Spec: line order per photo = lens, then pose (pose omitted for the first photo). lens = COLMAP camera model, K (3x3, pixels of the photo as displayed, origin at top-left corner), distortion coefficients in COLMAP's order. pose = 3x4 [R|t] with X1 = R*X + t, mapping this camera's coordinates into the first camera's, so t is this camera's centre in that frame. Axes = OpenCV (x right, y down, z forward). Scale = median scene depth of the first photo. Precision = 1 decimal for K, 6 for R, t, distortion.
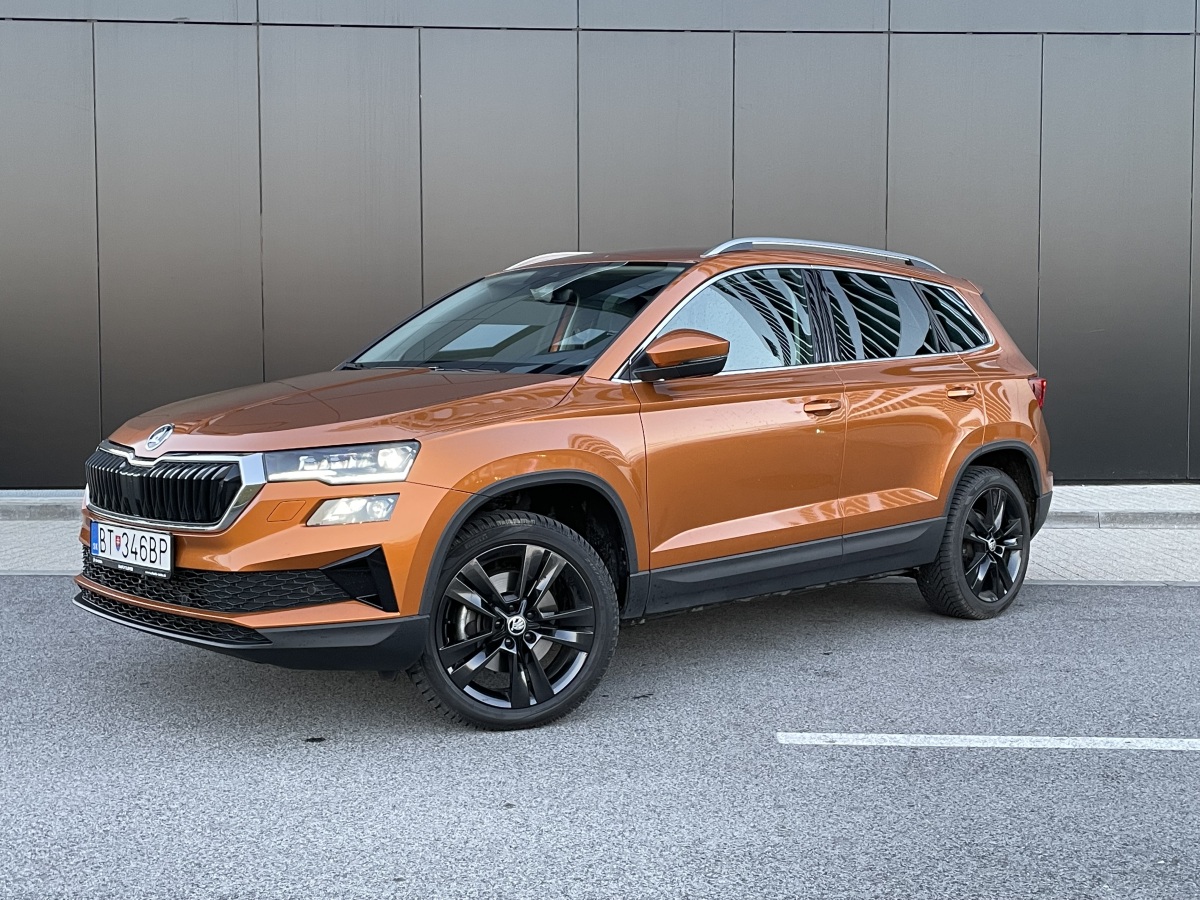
lens RADIAL K [[1571.6, 0, 602.8], [0, 1571.6, 441.8], [0, 0, 1]] dist [0.053154, 0.000000]
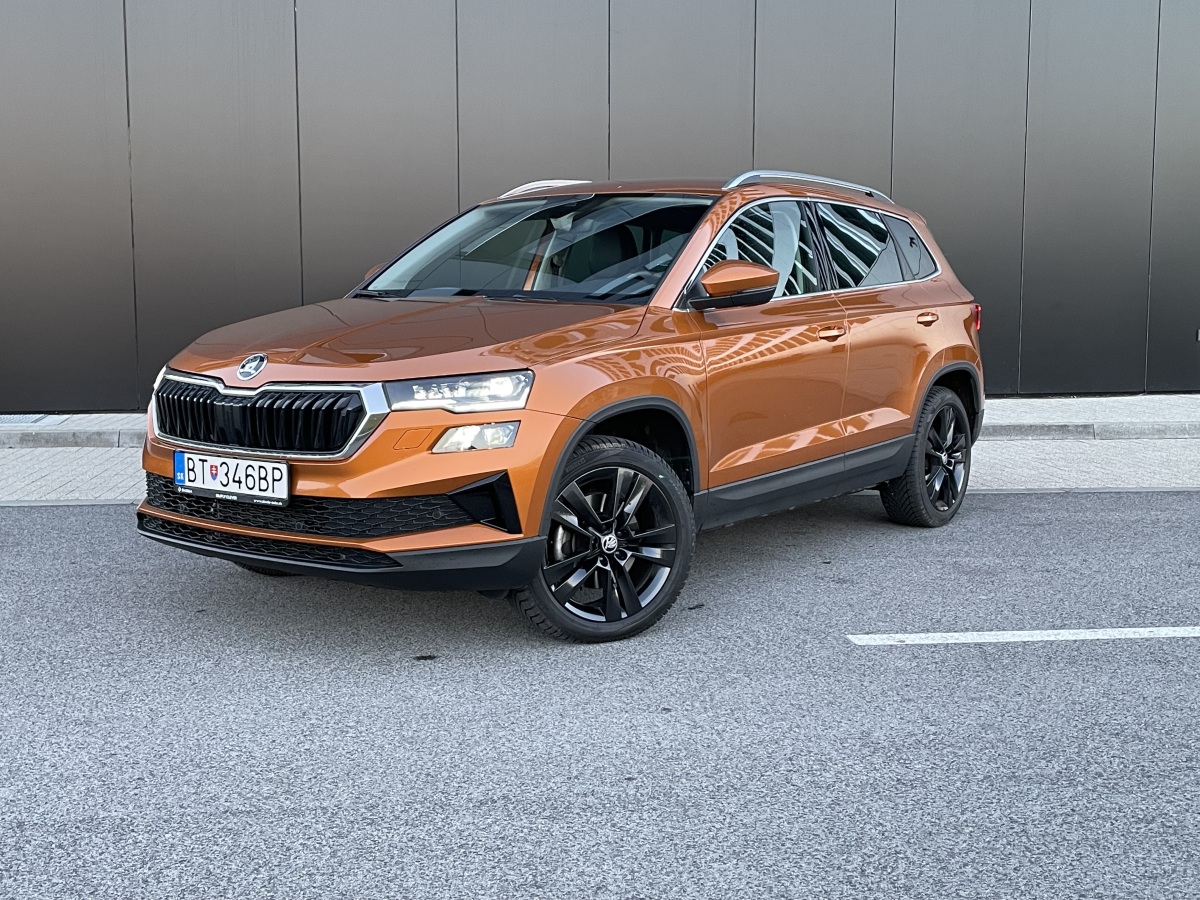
lens RADIAL K [[1571.6, 0, 596.0], [0, 1571.6, 457.8], [0, 0, 1]] dist [0.053154, 0.000000]
pose [[0.984475, -0.016877, 0.174711, -0.242324], [0.005681, 0.997909, 0.064384, -0.008644], [-0.175432, -0.062392, 0.982513, -0.030077]]
